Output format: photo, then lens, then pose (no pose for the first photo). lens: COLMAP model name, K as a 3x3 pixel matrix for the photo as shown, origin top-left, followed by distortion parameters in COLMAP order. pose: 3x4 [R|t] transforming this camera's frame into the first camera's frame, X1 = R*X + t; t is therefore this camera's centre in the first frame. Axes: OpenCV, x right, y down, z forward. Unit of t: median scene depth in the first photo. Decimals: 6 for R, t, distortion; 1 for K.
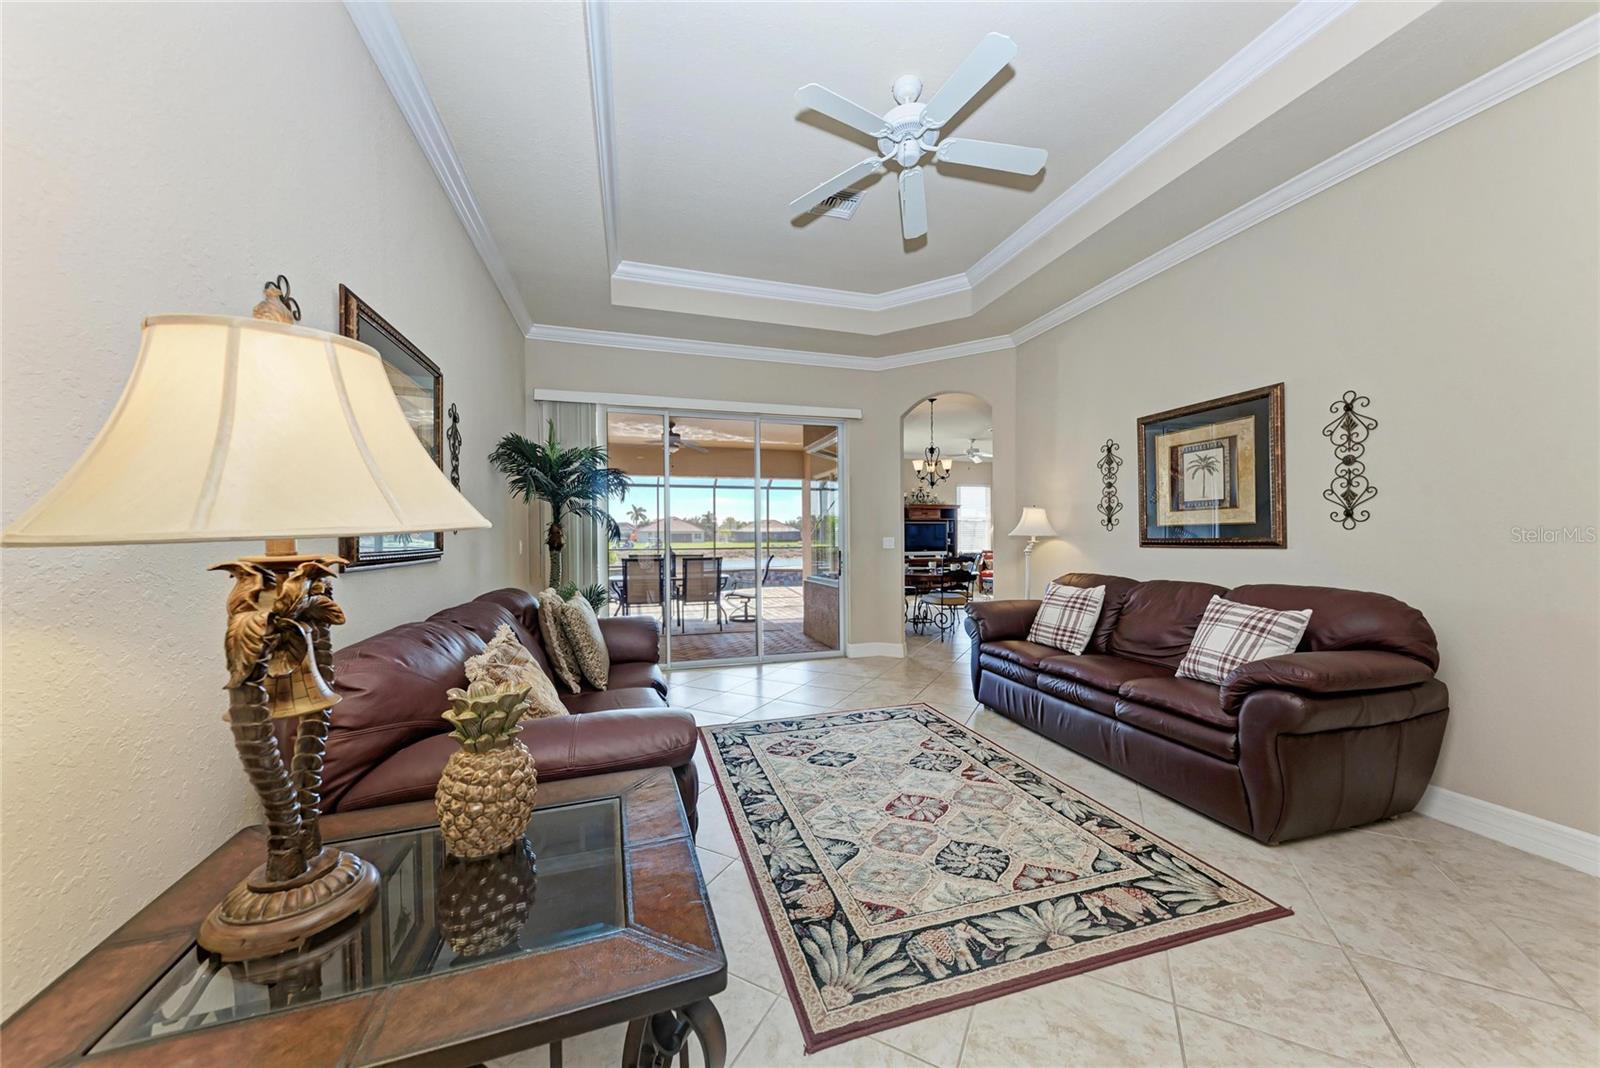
lens RADIAL K [[551.5, 0, 803.5], [0, 551.5, 539.9], [0, 0, 1]] dist [0.011612, -0.000106]
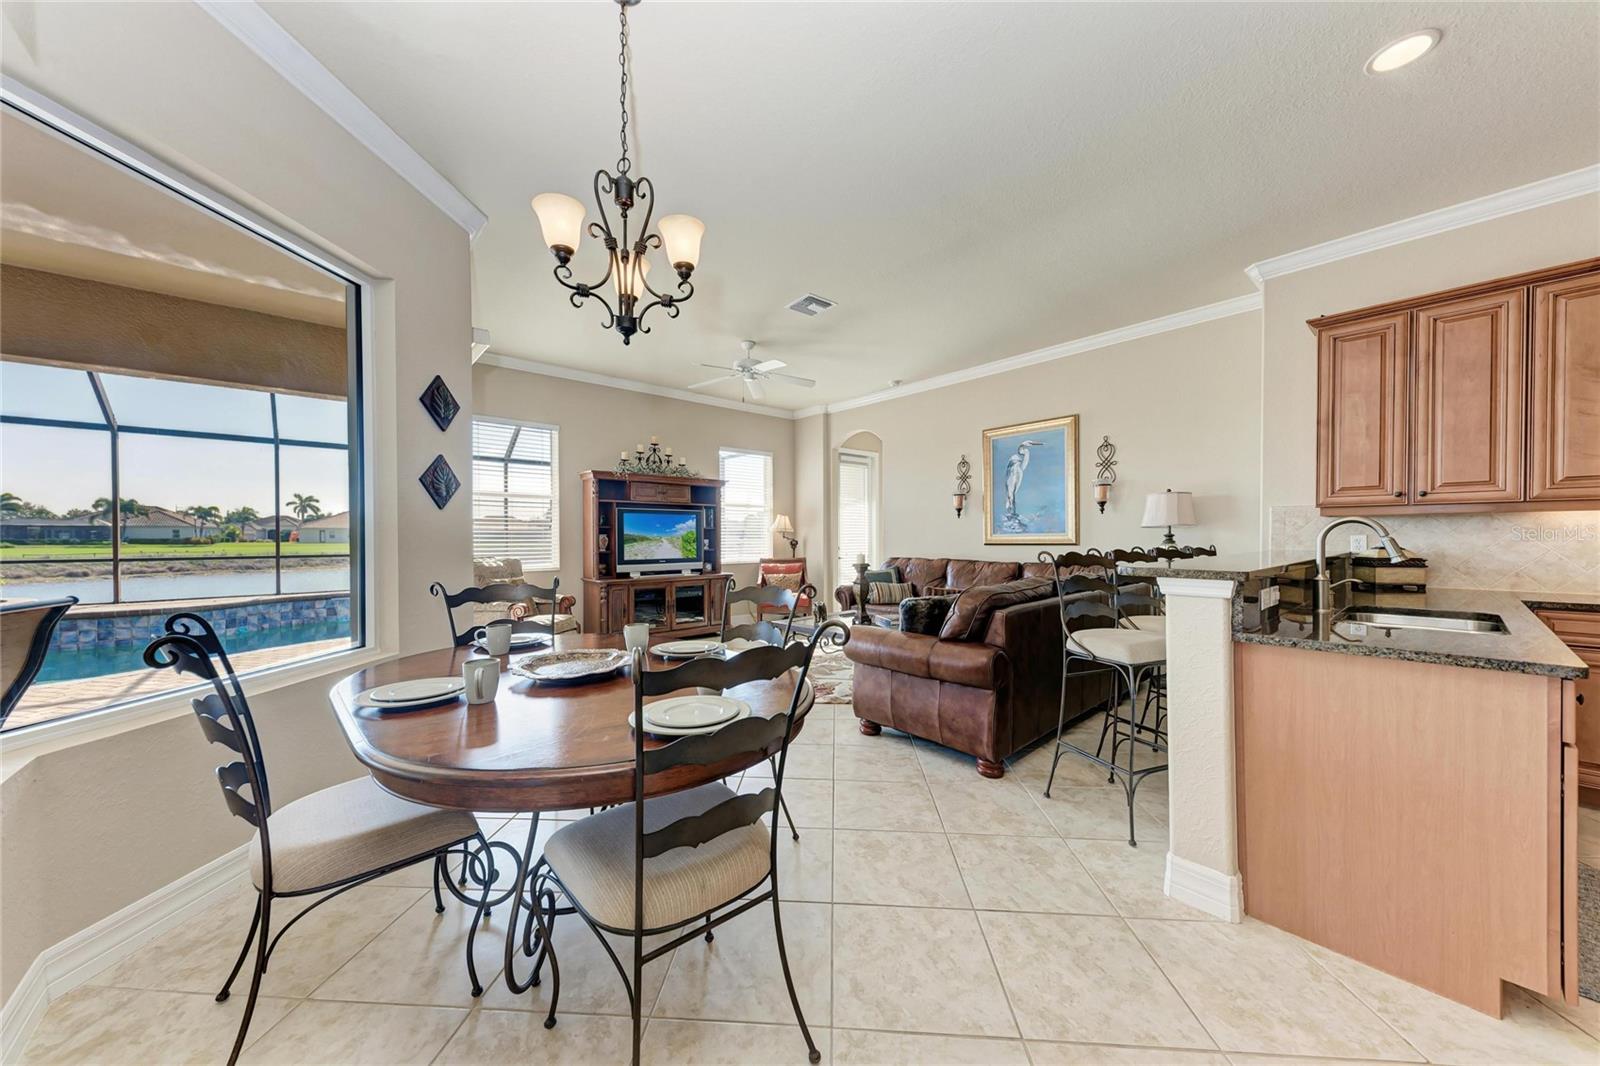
lens RADIAL K [[551.5, 0, 803.5], [0, 551.5, 538.9], [0, 0, 1]] dist [0.011612, -0.000106]
pose [[0.911682, 0.002243, 0.410891, 0.518934], [-0.001647, 0.999997, -0.001804, -0.007504], [-0.410894, 0.000968, 0.911683, 1.880817]]
